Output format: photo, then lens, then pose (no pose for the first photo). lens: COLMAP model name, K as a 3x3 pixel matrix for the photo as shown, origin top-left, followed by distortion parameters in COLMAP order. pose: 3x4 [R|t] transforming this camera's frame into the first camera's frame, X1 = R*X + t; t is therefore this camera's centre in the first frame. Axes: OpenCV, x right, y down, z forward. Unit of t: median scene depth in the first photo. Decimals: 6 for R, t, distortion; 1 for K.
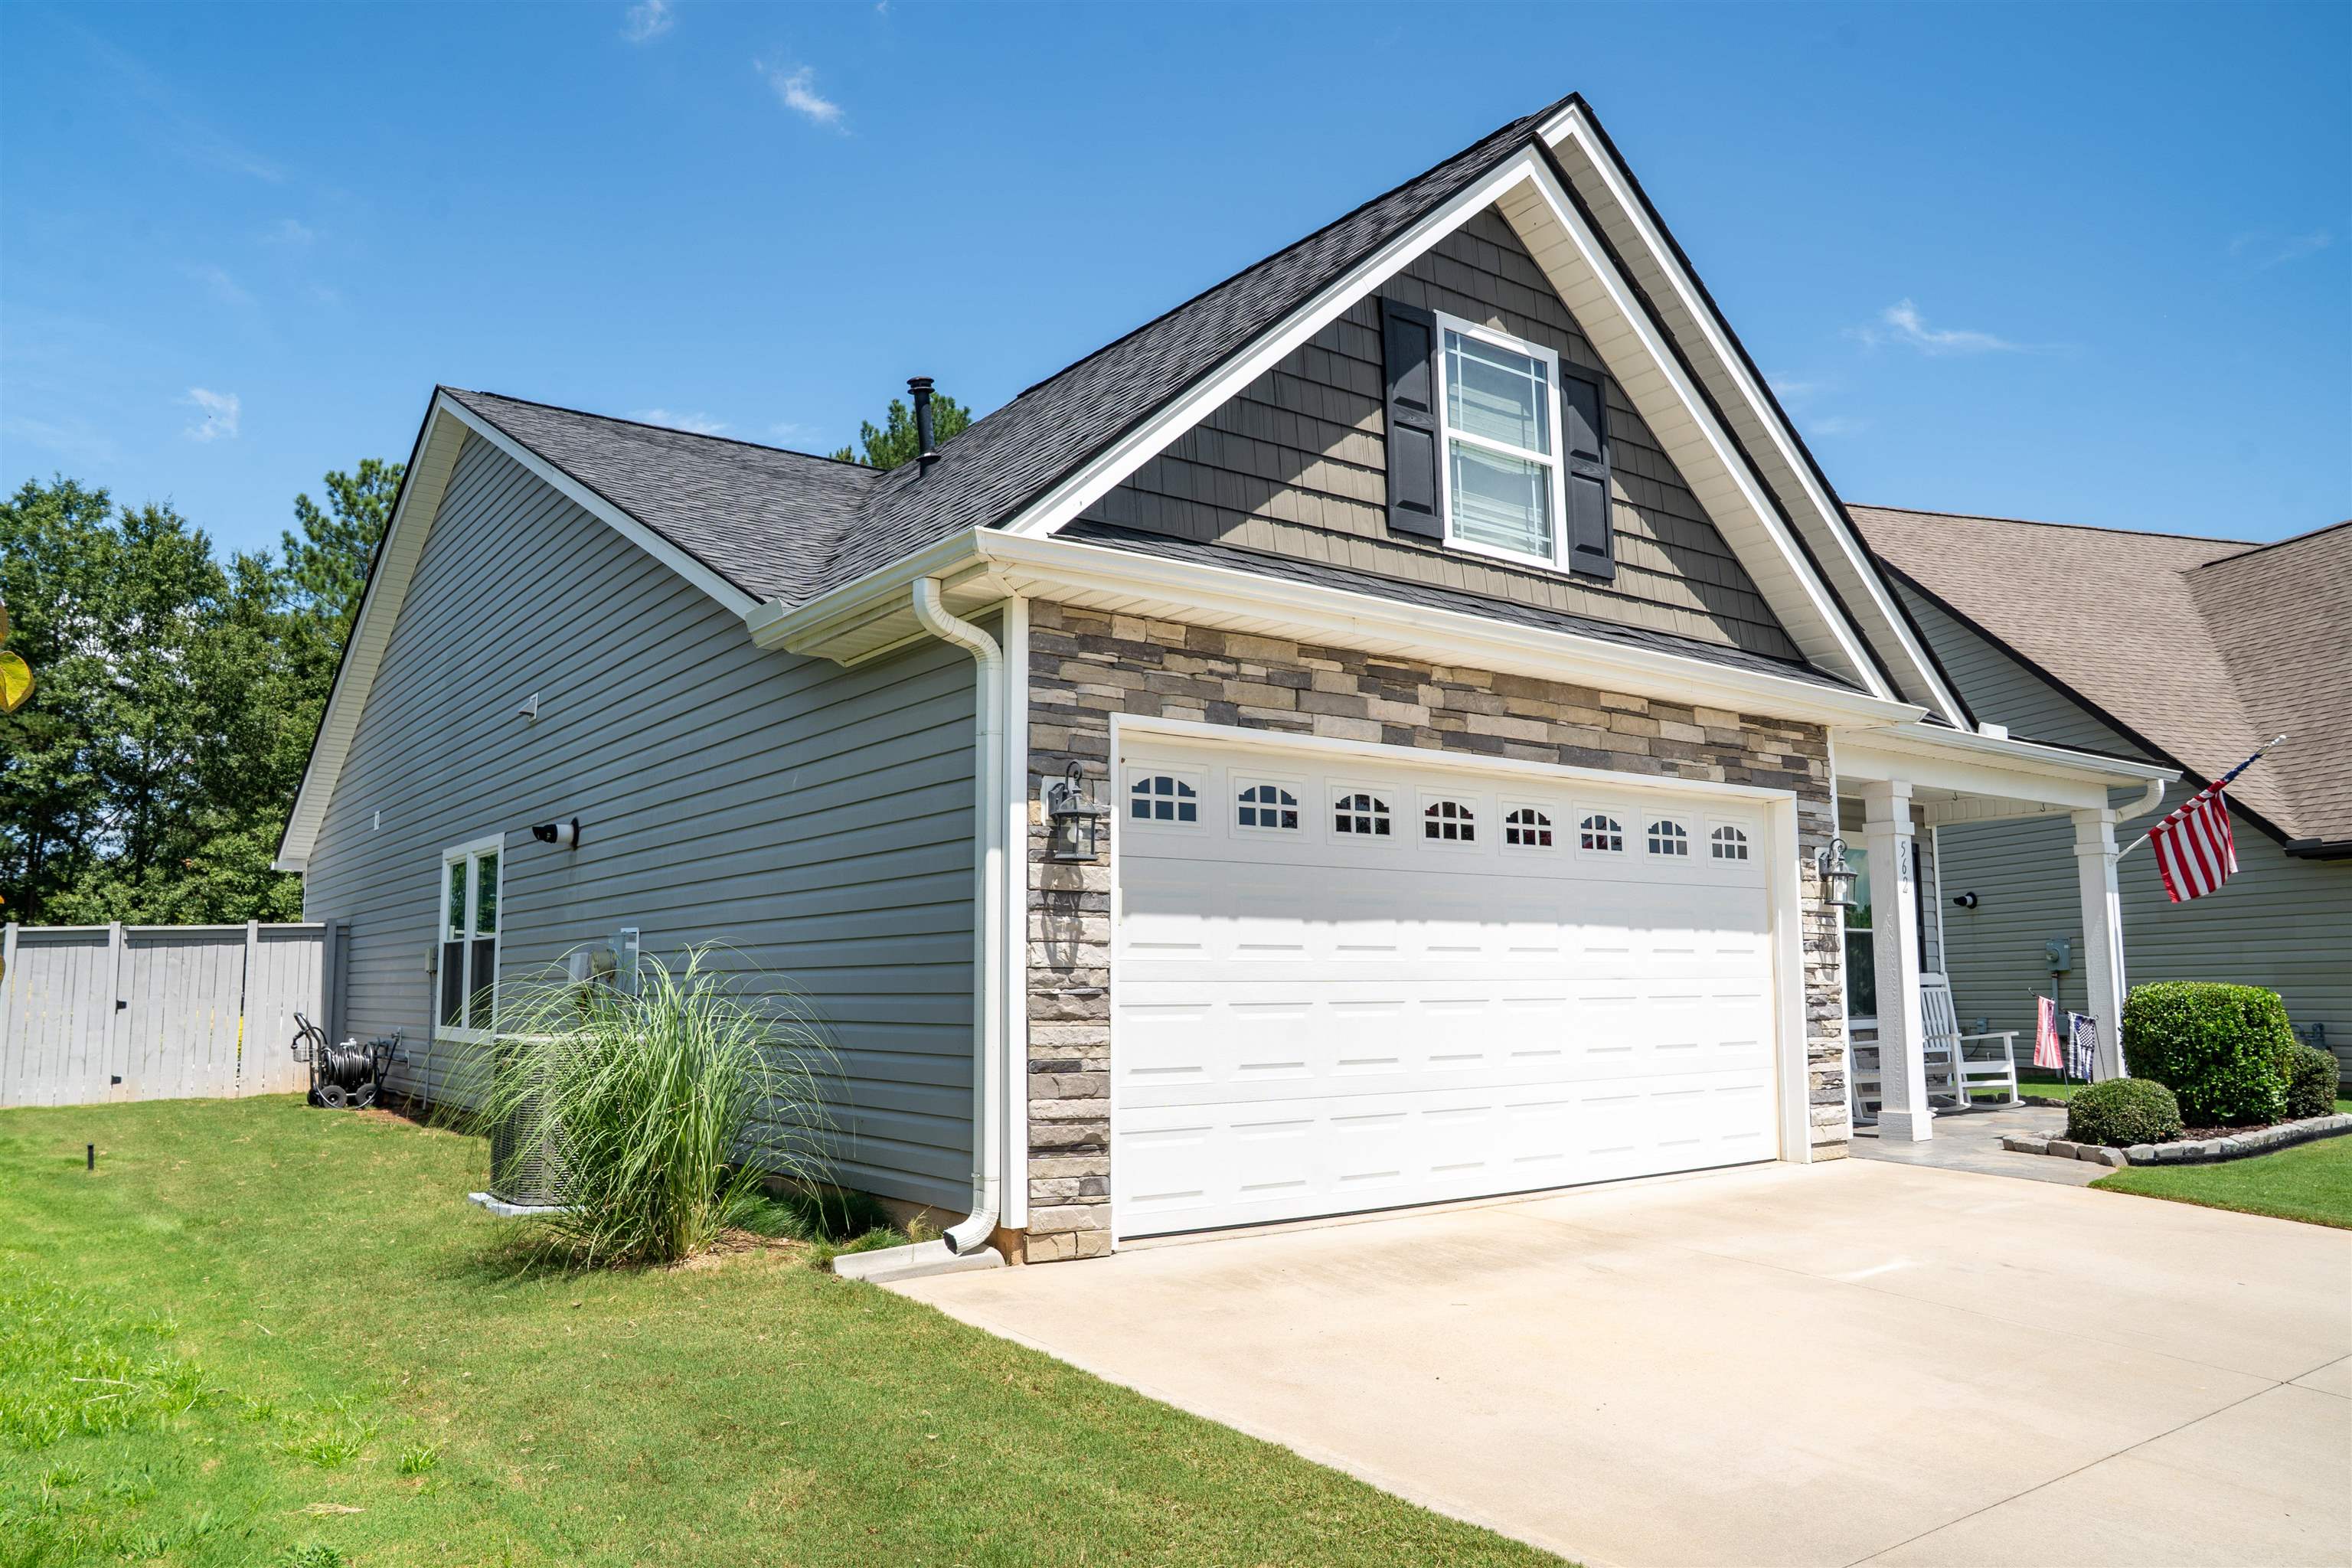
lens RADIAL K [[1653.0, 0, 1163.7], [0, 1653.0, 782.0], [0, 0, 1]] dist [-0.132489, 0.097312]
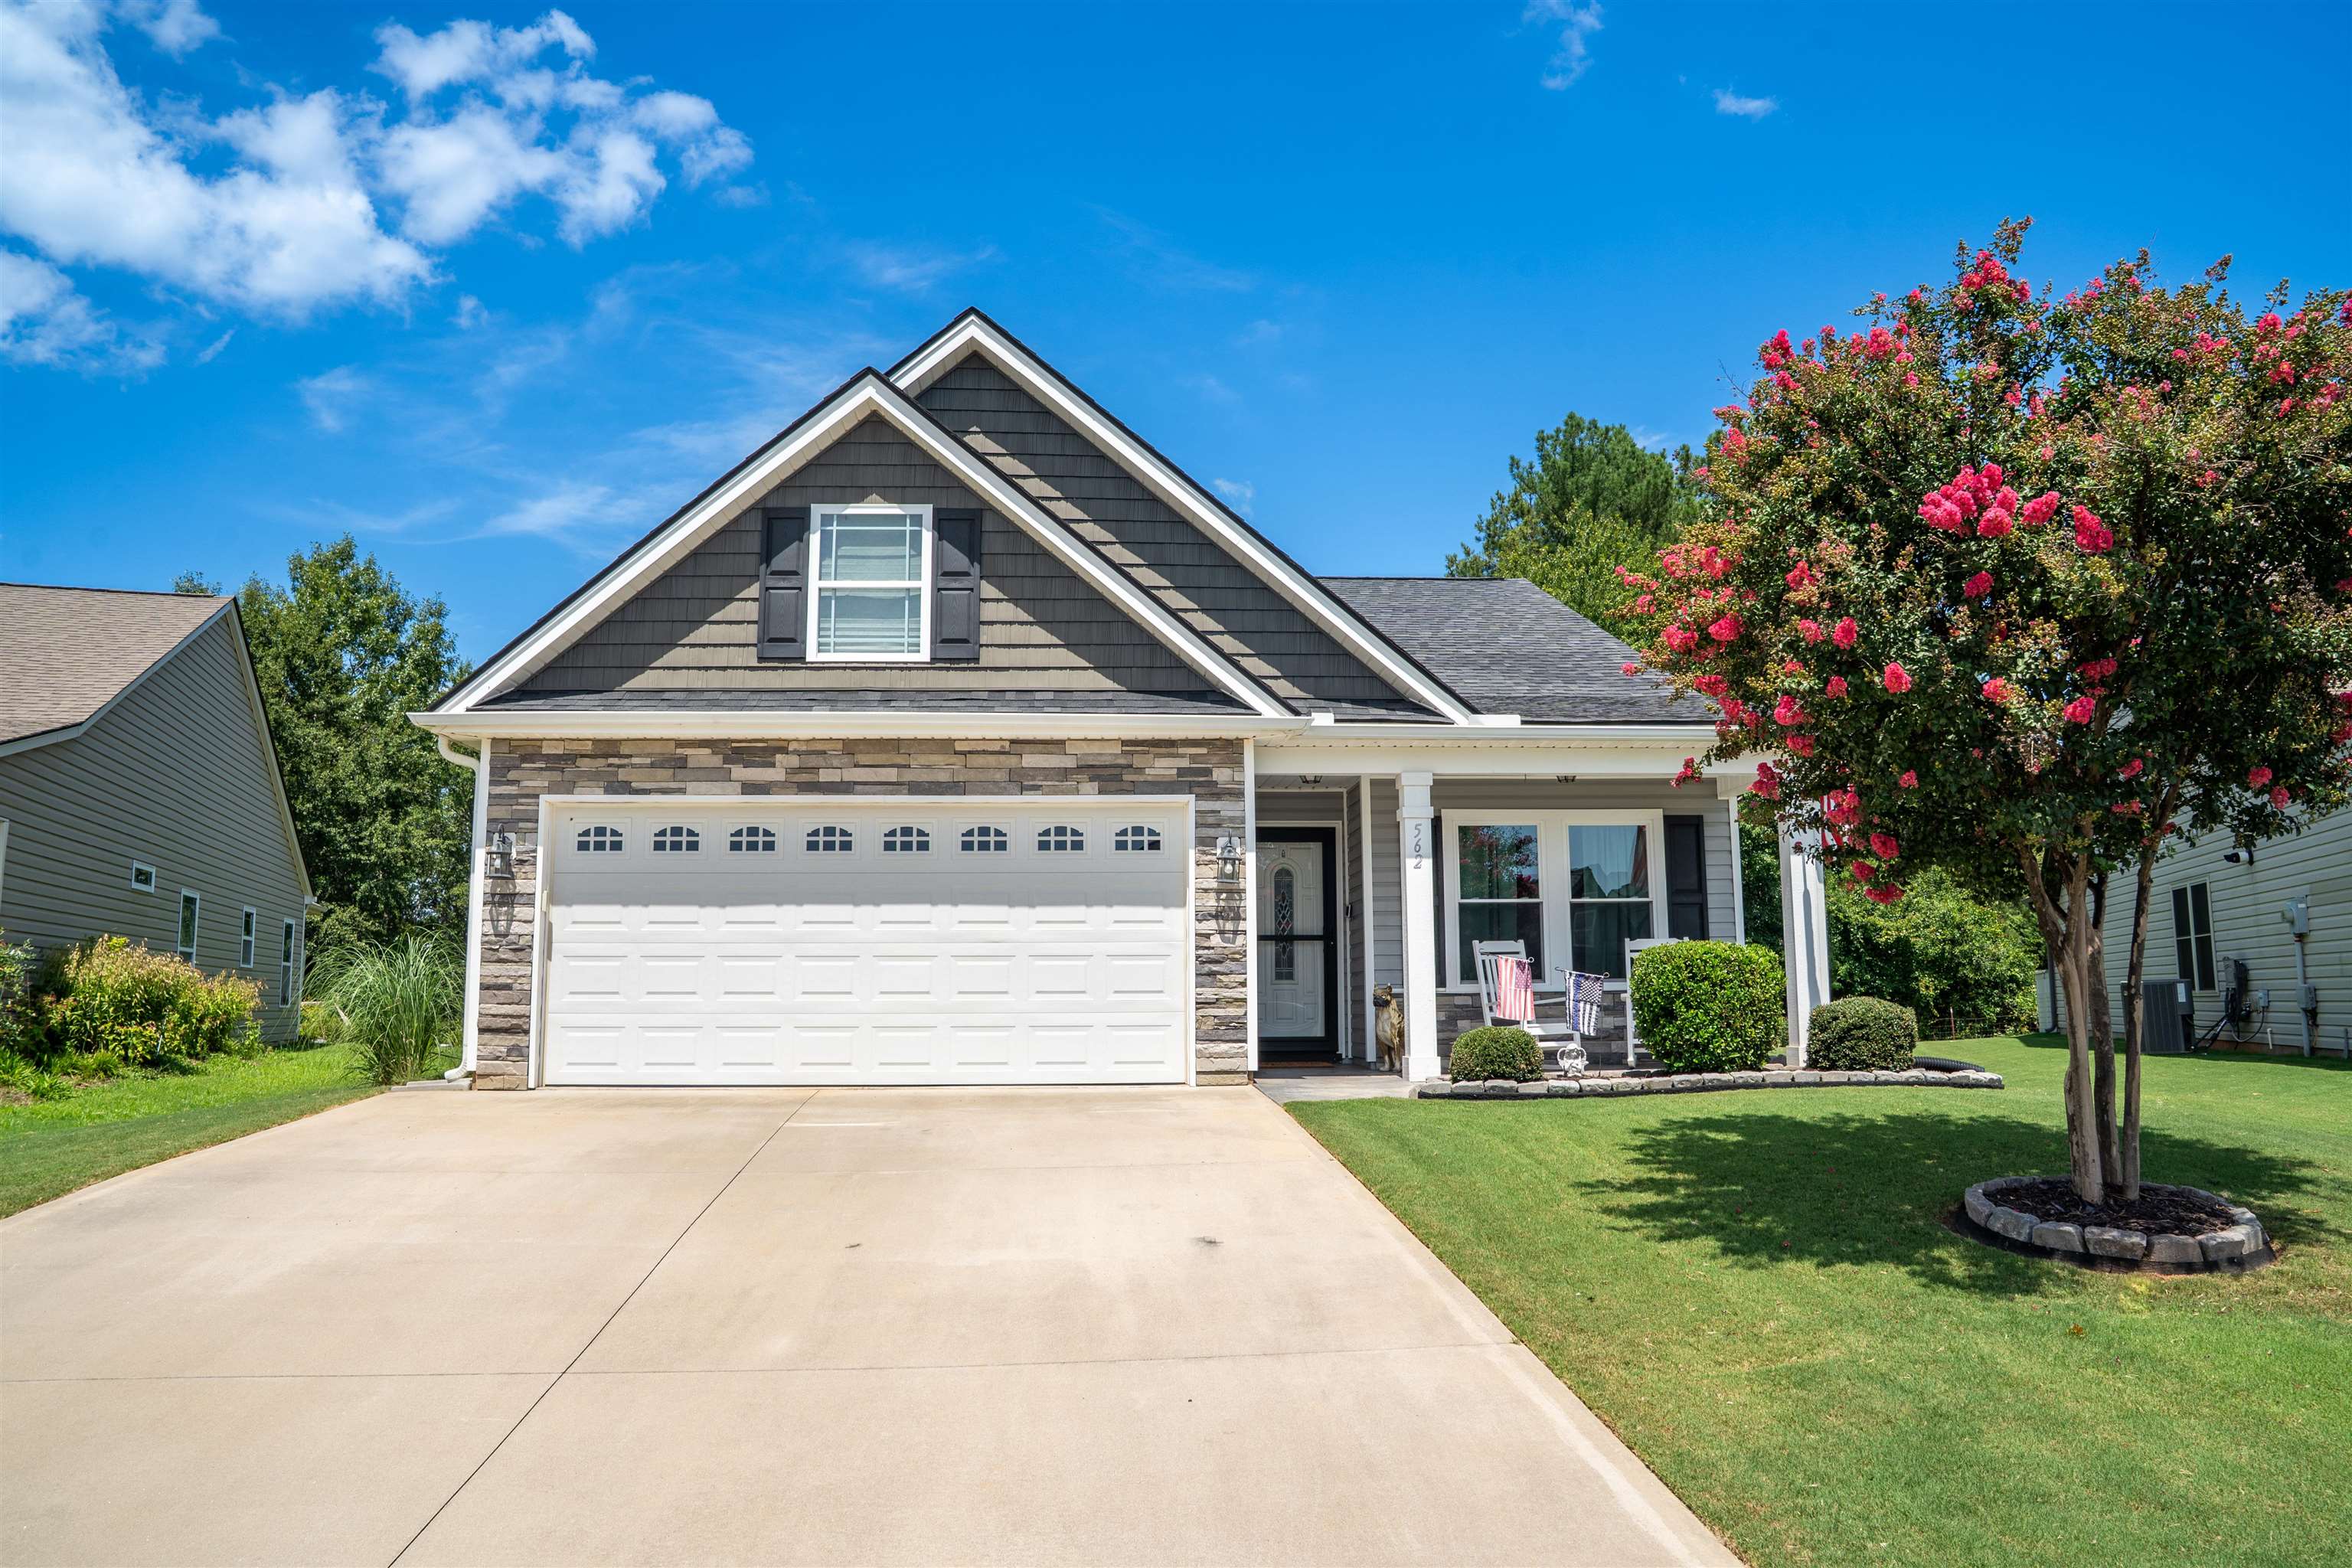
lens RADIAL K [[1653.0, 0, 1163.7], [0, 1653.0, 782.0], [0, 0, 1]] dist [-0.132489, 0.097312]
pose [[0.843639, -0.074071, -0.531777, 1.228590], [0.071398, 0.997119, -0.025618, 0.031625], [0.532143, -0.016355, 0.846497, -0.123476]]
